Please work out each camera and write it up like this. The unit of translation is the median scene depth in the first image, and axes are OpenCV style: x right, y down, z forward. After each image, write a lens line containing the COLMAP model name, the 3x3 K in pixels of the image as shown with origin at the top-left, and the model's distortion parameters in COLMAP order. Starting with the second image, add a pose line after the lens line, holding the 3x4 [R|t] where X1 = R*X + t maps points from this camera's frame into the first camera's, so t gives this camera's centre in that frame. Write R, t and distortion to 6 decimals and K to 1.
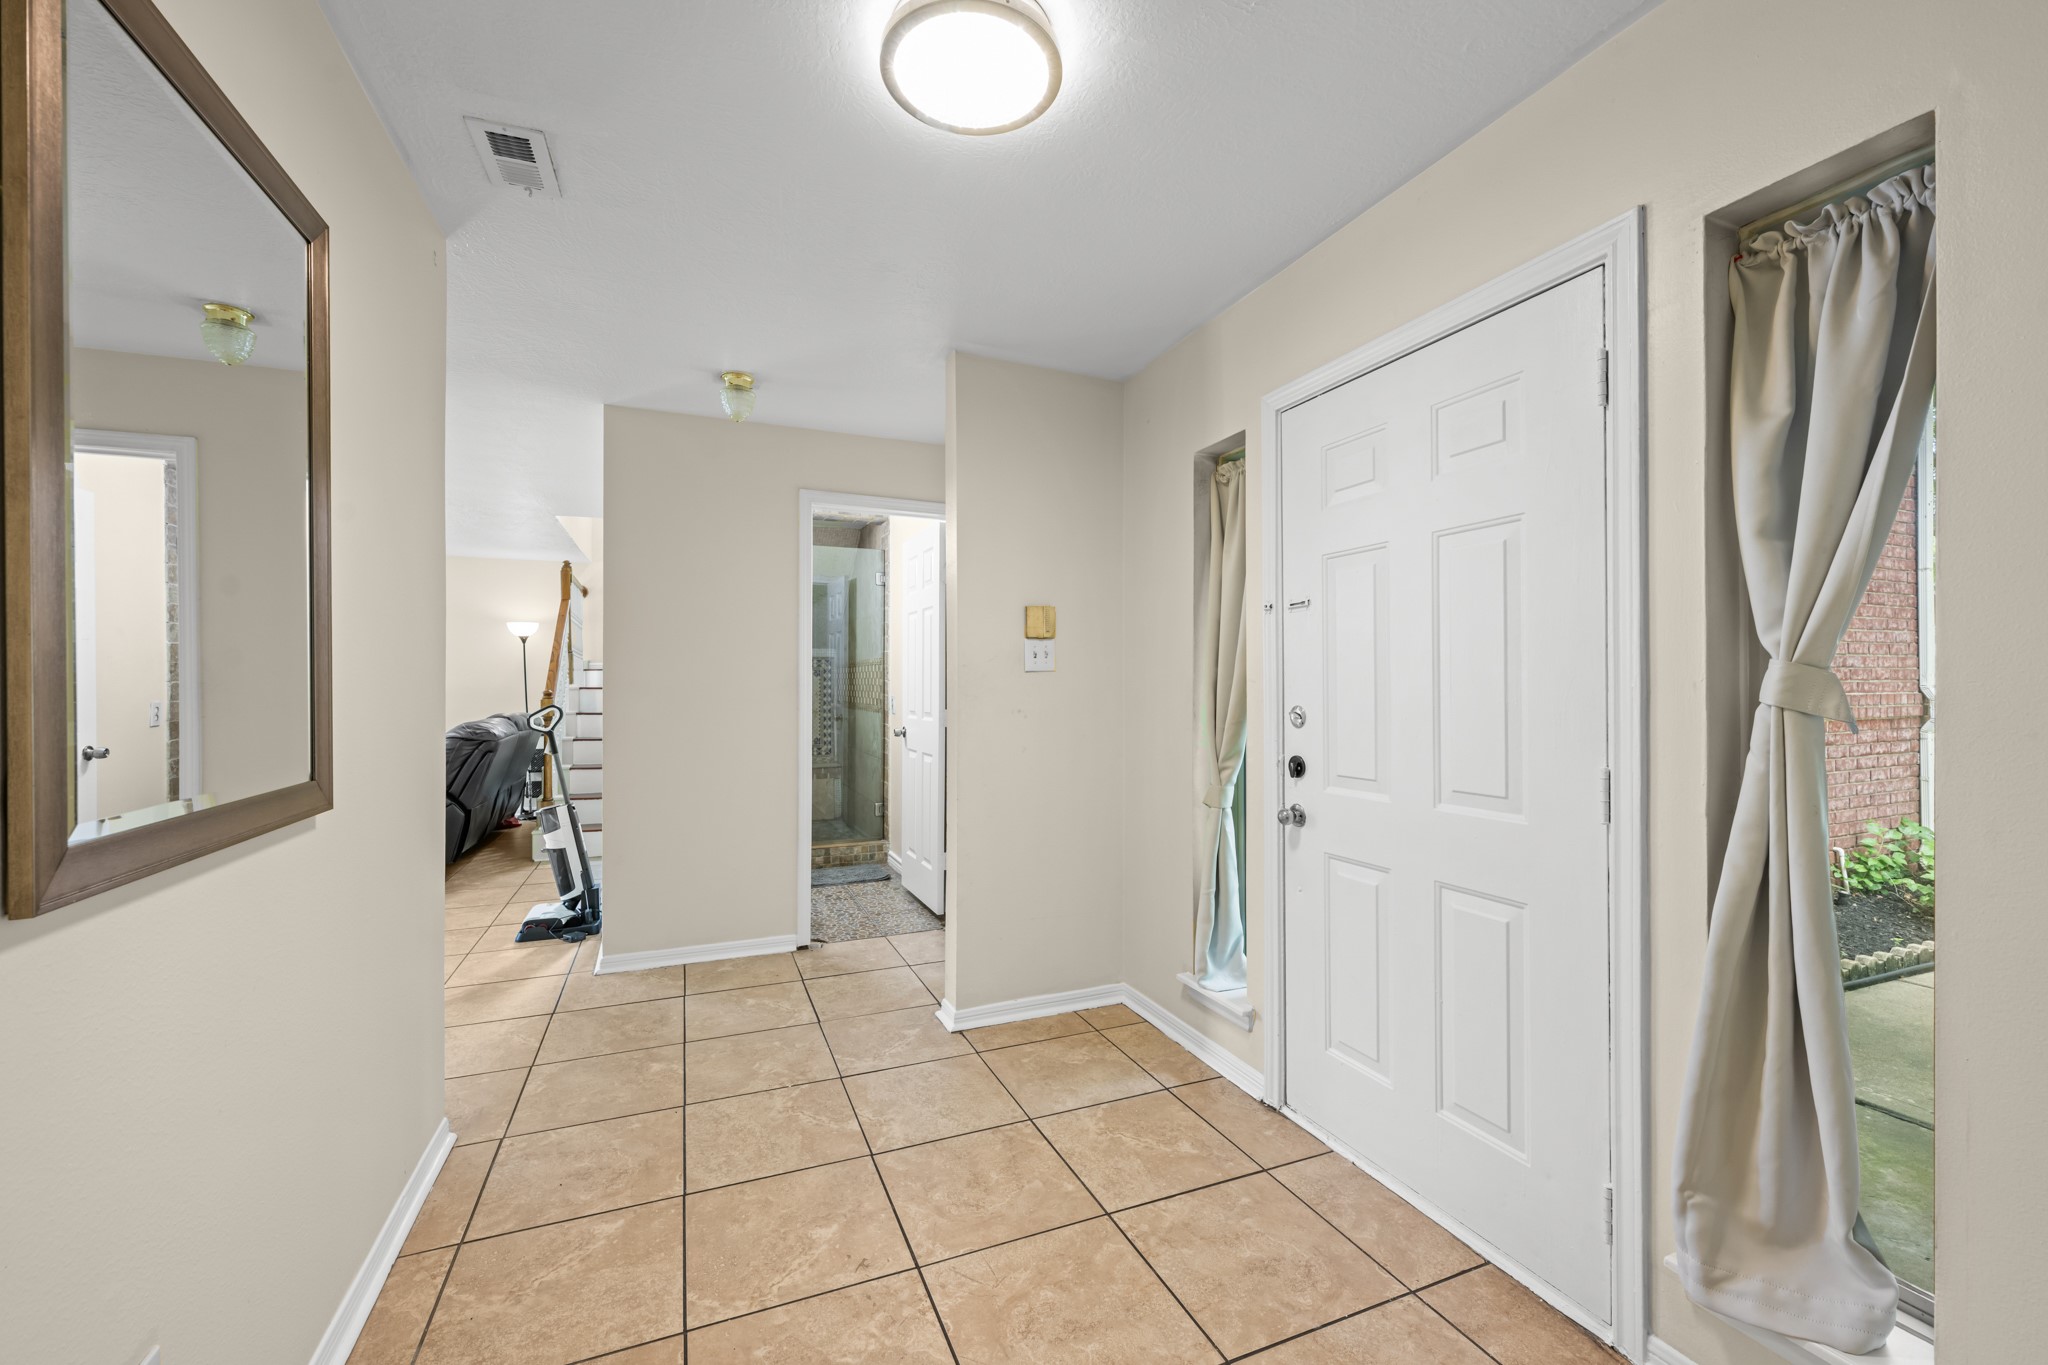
lens RADIAL K [[815.1, 0, 1022.3], [0, 815.1, 684.1], [0, 0, 1]] dist [0.000238, 0.000360]
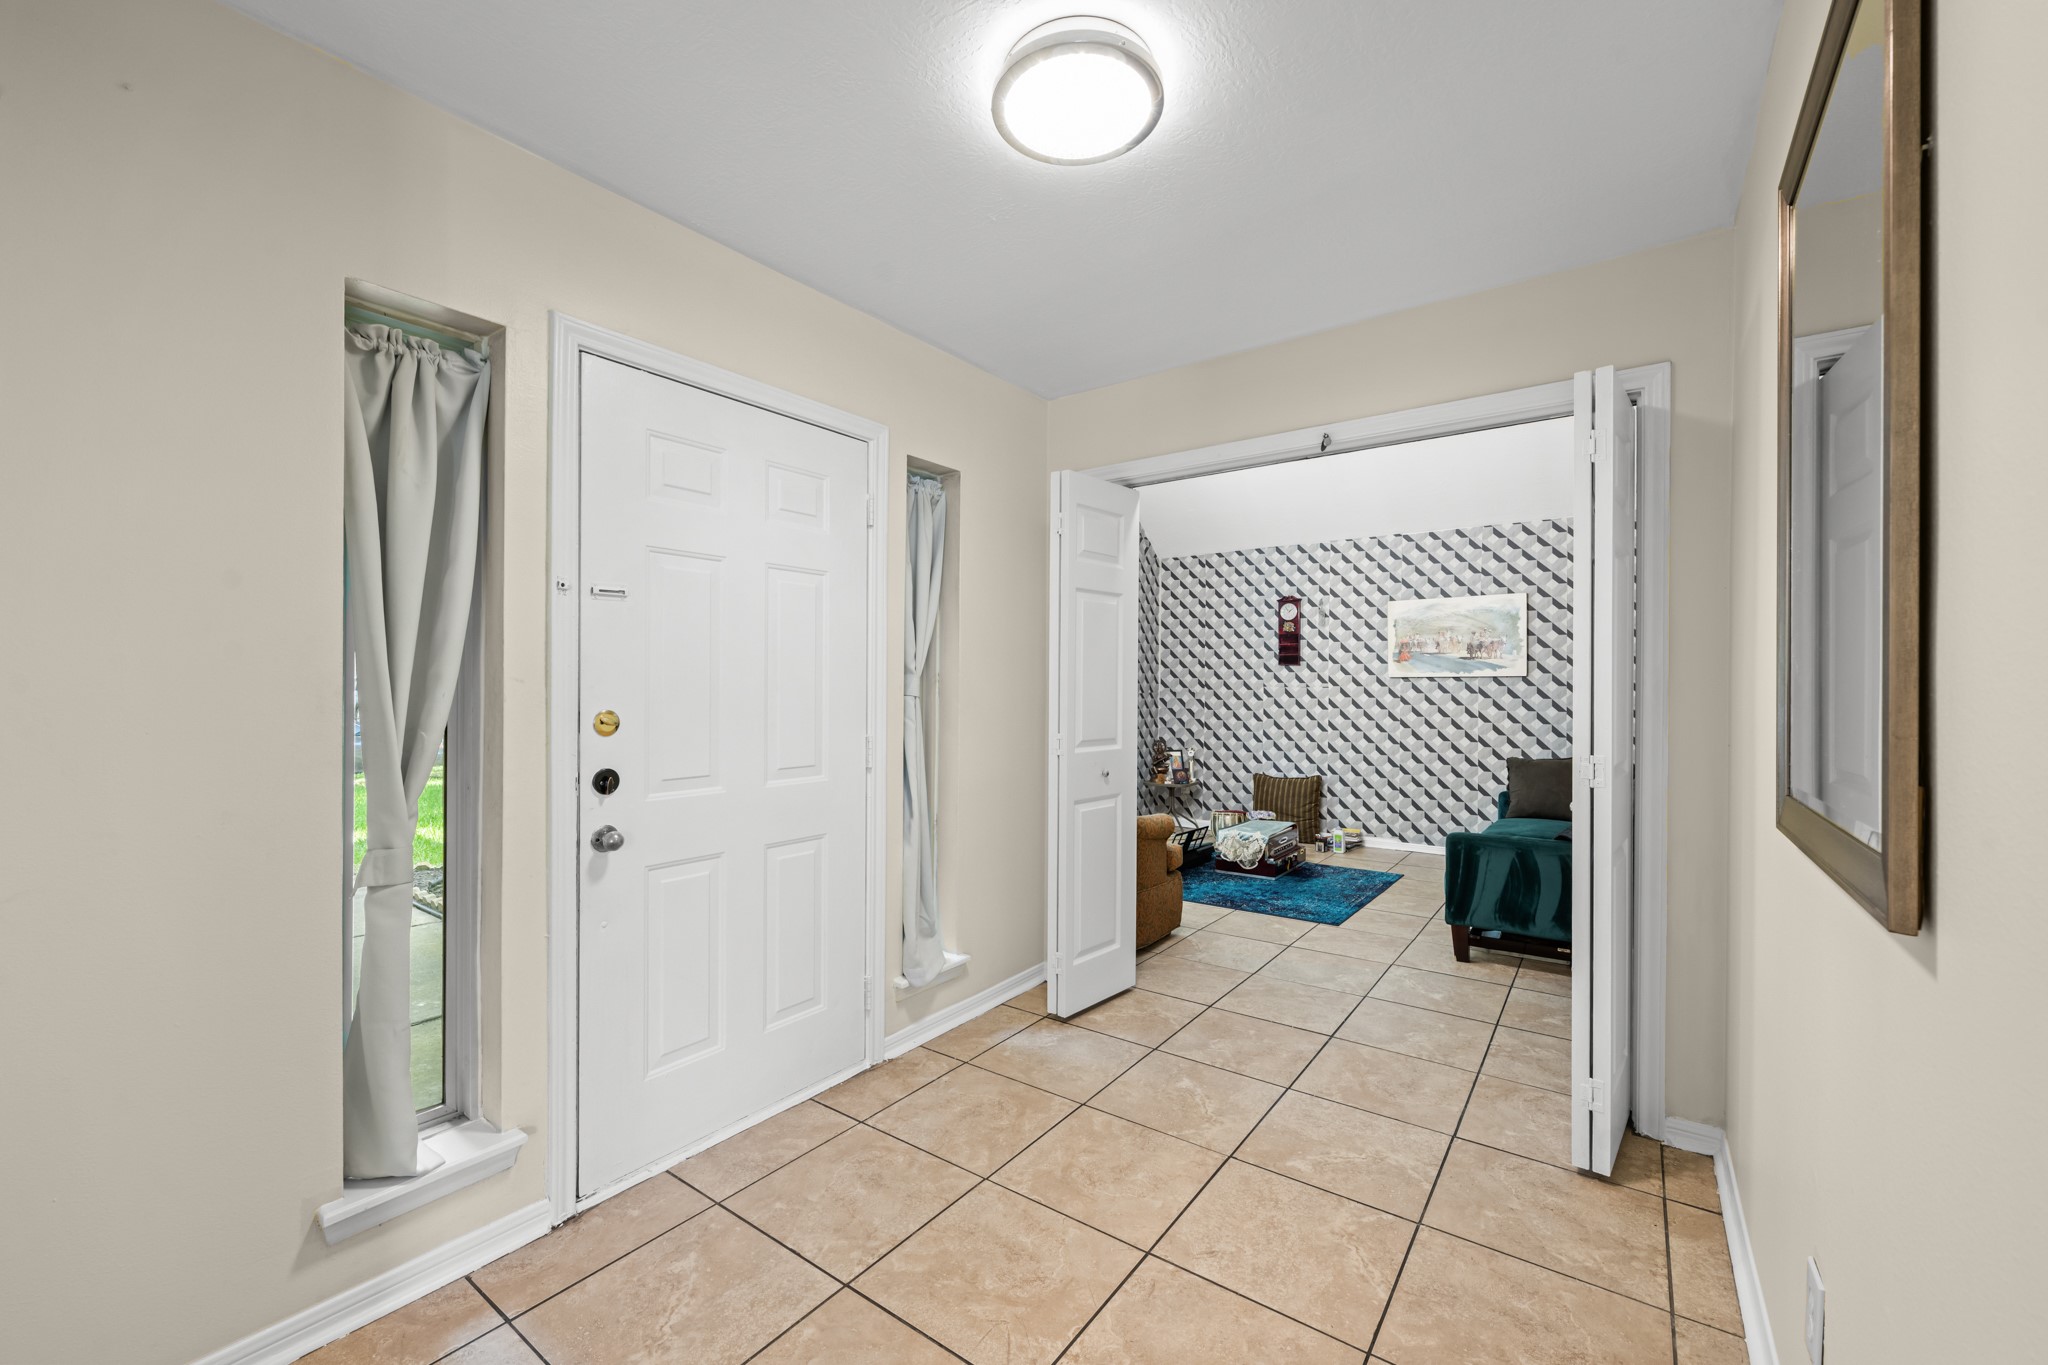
lens RADIAL K [[815.1, 0, 1022.3], [0, 815.1, 684.1], [0, 0, 1]] dist [0.000238, 0.000360]
pose [[-0.507210, 0.003214, 0.861816, -0.705095], [-0.002752, 0.999982, -0.005349, 0.002675], [-0.861818, -0.005085, -0.507192, 1.201003]]
